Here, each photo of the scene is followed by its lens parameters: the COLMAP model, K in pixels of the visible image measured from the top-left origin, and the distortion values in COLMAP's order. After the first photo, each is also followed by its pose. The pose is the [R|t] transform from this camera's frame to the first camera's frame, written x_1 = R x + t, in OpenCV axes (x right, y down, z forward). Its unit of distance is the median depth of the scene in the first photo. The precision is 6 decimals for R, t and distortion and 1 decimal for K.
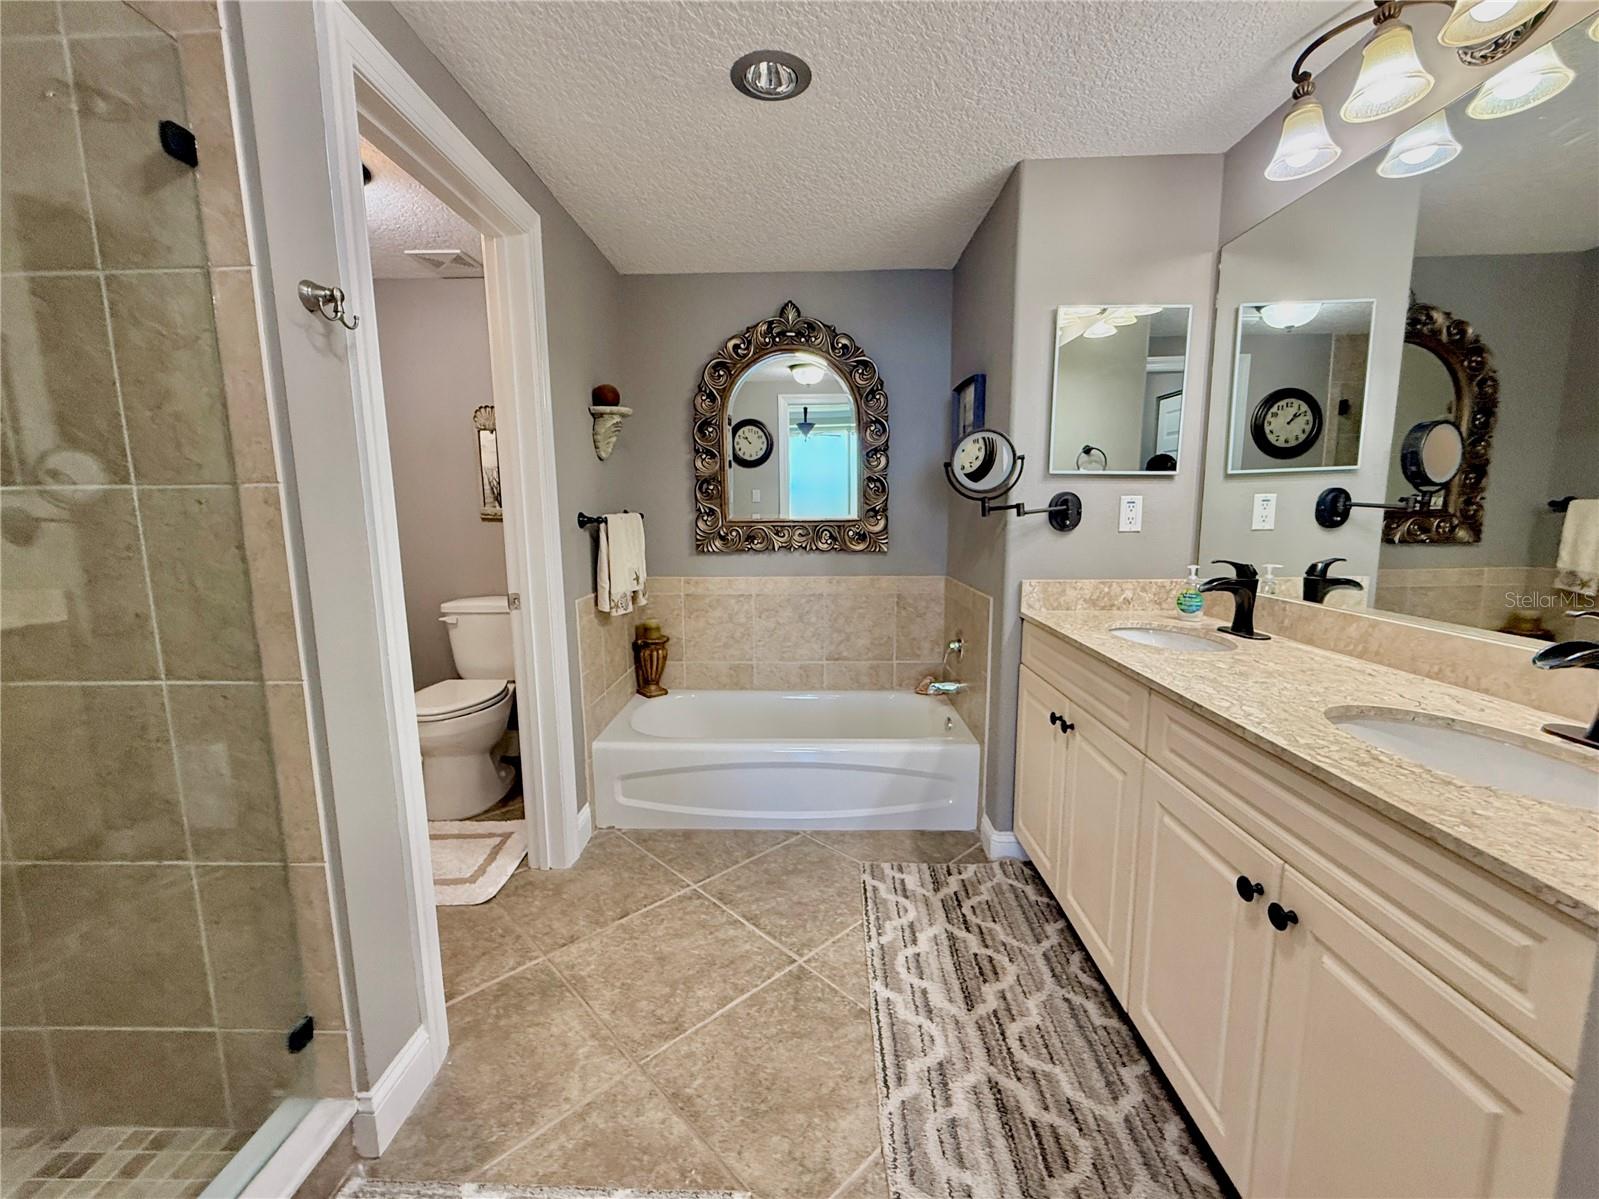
lens RADIAL K [[661.3, 0, 791.8], [0, 661.3, 597.1], [0, 0, 1]] dist [0.000890, -0.000102]
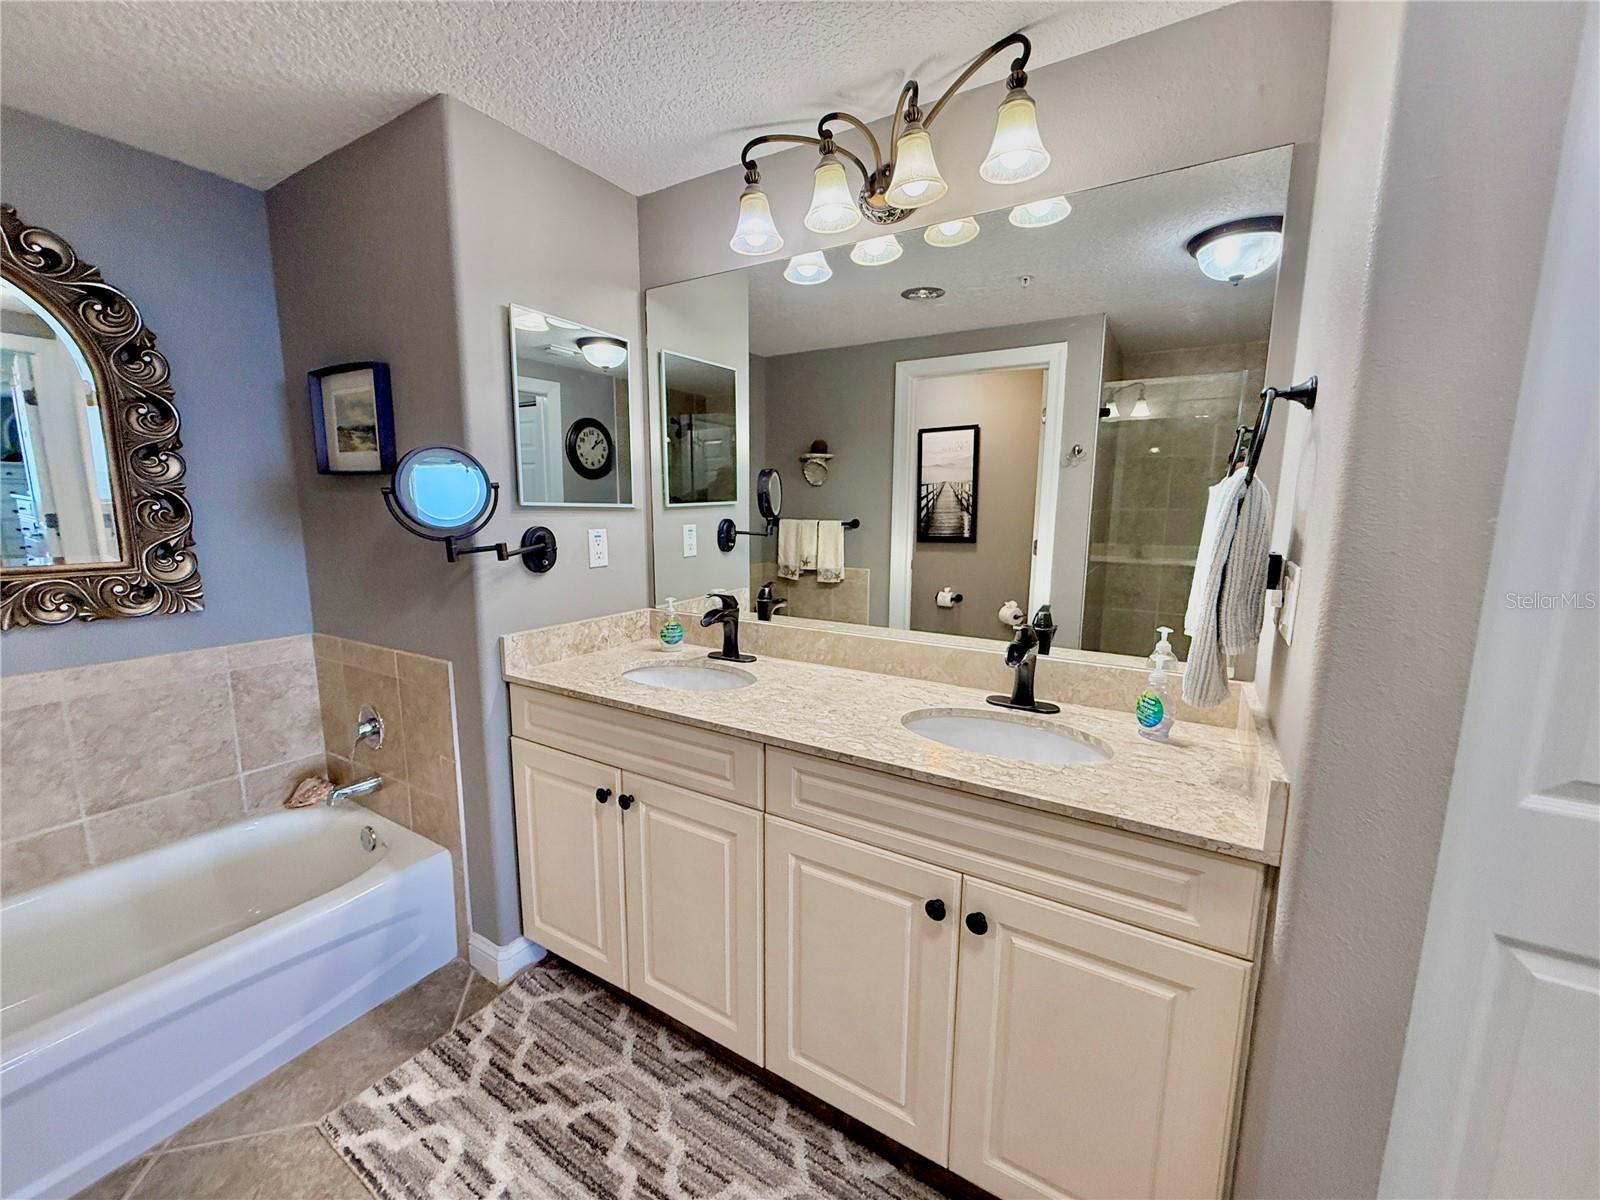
lens RADIAL K [[638.9, 0, 795.6], [0, 638.9, 599.2], [0, 0, 1]] dist [0.000014, -0.000098]
pose [[0.497060, -0.119217, 0.859487, -0.142518], [0.112084, 0.991040, 0.072643, -0.089037], [-0.860447, 0.060227, 0.505969, 0.300820]]
